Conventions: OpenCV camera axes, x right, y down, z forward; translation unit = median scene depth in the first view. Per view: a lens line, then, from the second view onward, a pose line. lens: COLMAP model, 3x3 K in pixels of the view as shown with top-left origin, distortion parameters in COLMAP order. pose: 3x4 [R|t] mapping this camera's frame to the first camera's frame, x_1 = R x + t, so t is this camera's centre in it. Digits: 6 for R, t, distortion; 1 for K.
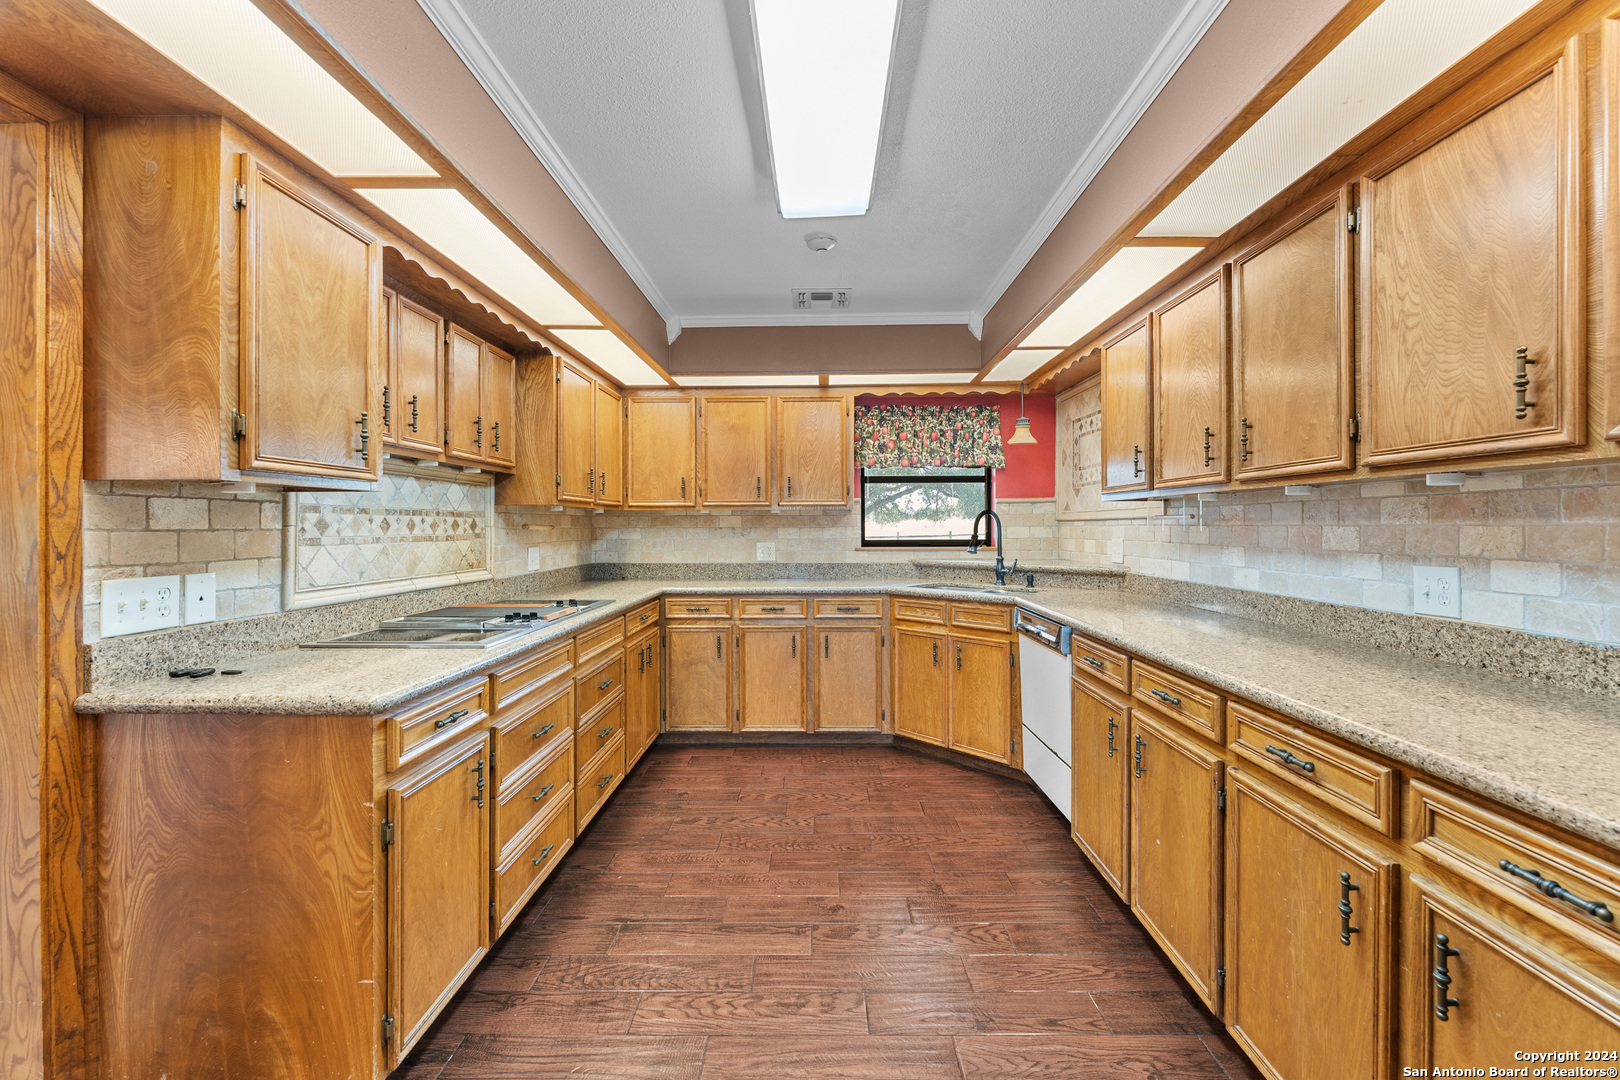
lens RADIAL K [[653.0, 0, 811.7], [0, 653.0, 531.3], [0, 0, 1]] dist [0.008576, -0.002849]
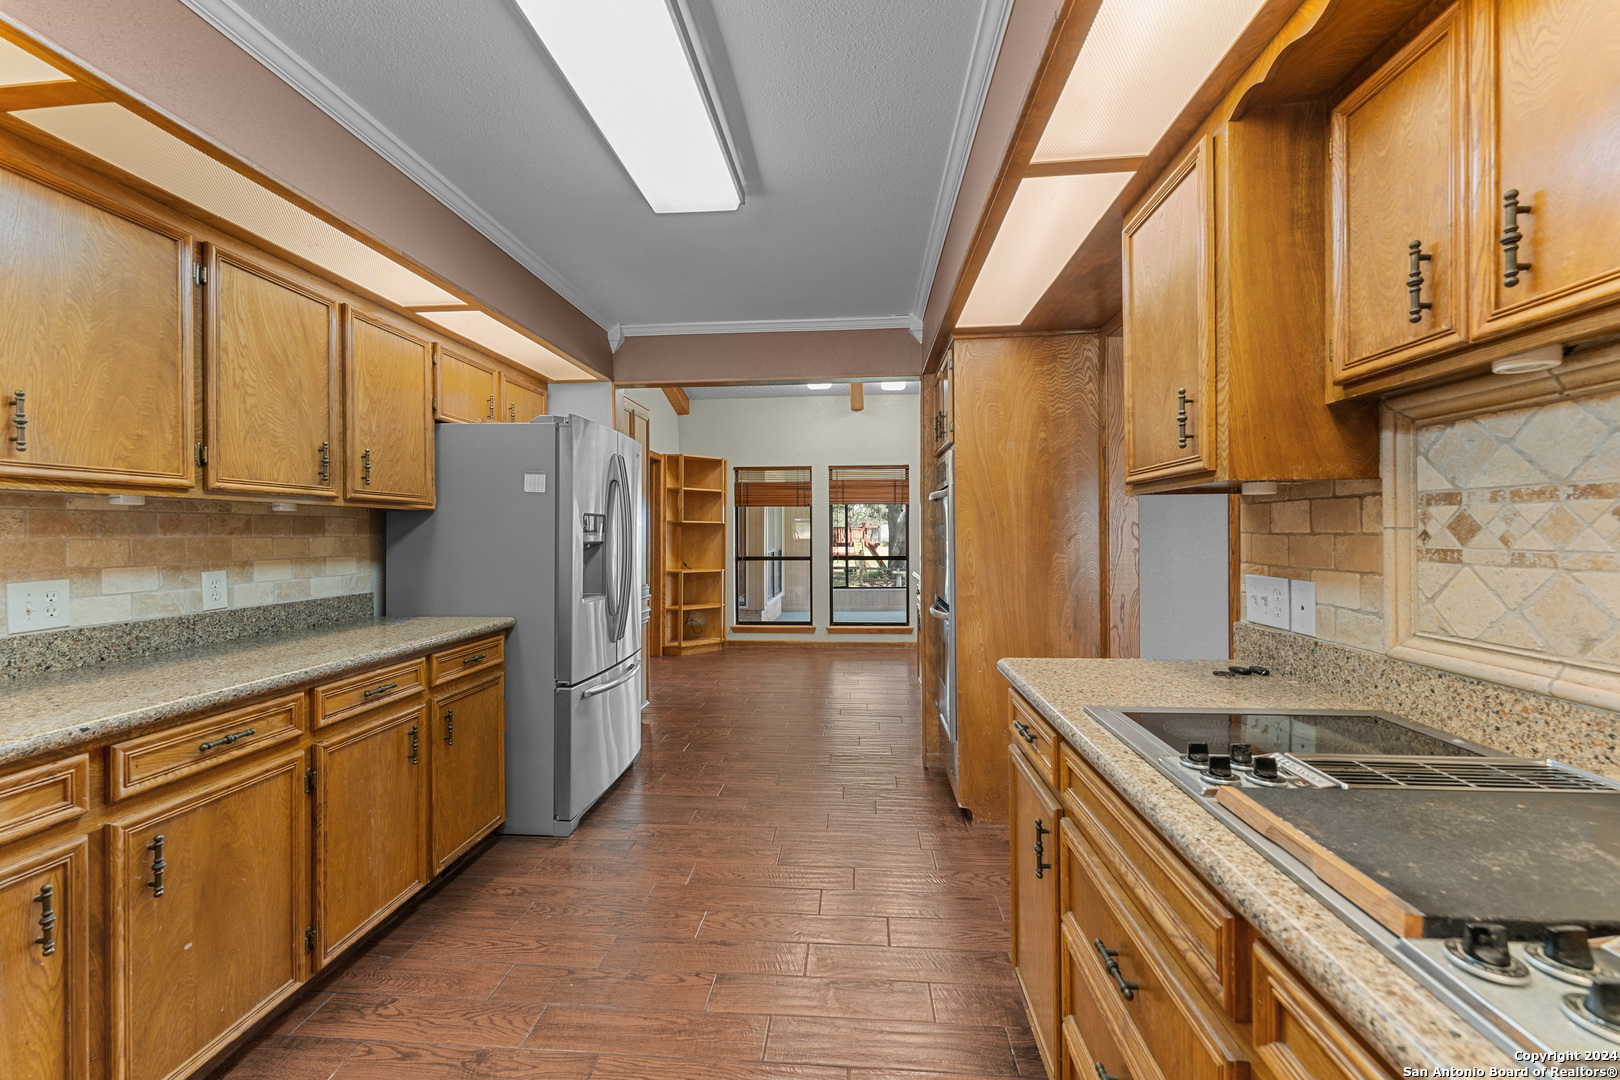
lens RADIAL K [[653.0, 0, 803.5], [0, 653.0, 537.6], [0, 0, 1]] dist [0.008576, -0.002849]
pose [[-0.997078, 0.008511, 0.075910, -0.150034], [0.009637, 0.999849, 0.014477, -0.008331], [-0.075775, 0.015167, -0.997010, 0.985695]]
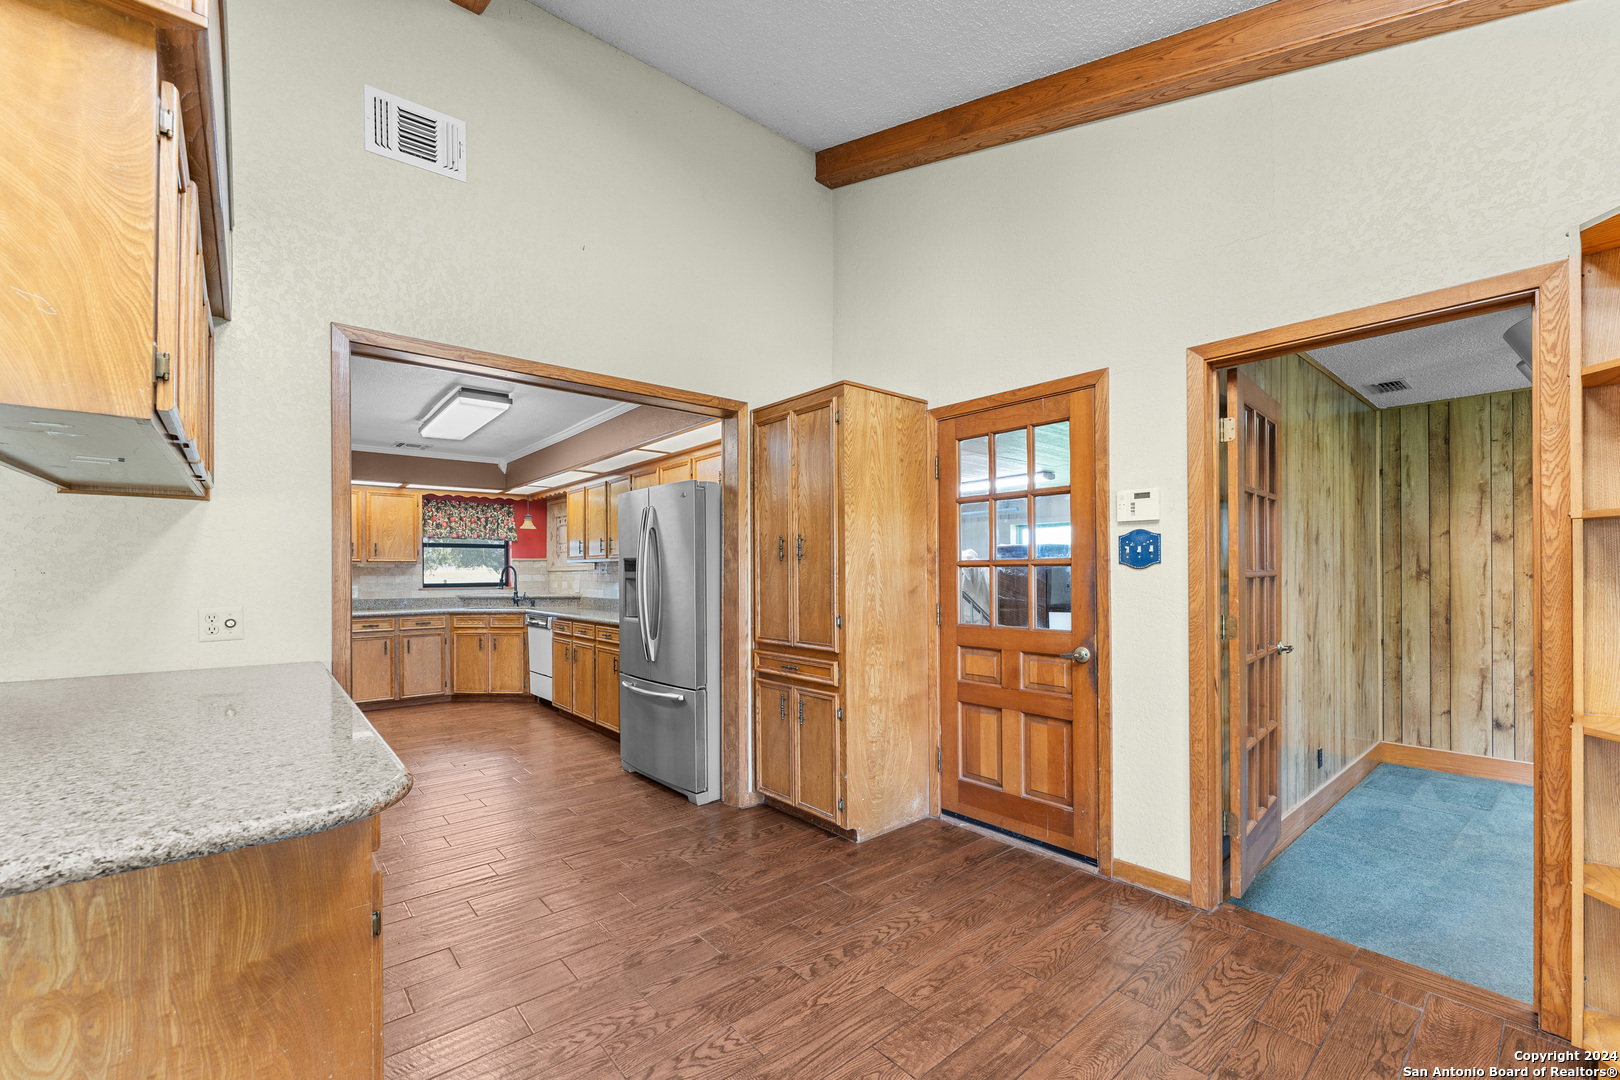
lens RADIAL K [[653.0, 0, 787.1], [0, 653.0, 568.1], [0, 0, 1]] dist [0.008576, -0.002849]
pose [[0.760967, 0.006025, 0.648762, -0.388007], [0.007067, 0.999821, -0.017575, 0.014683], [-0.648752, 0.017959, 0.760788, -1.068960]]
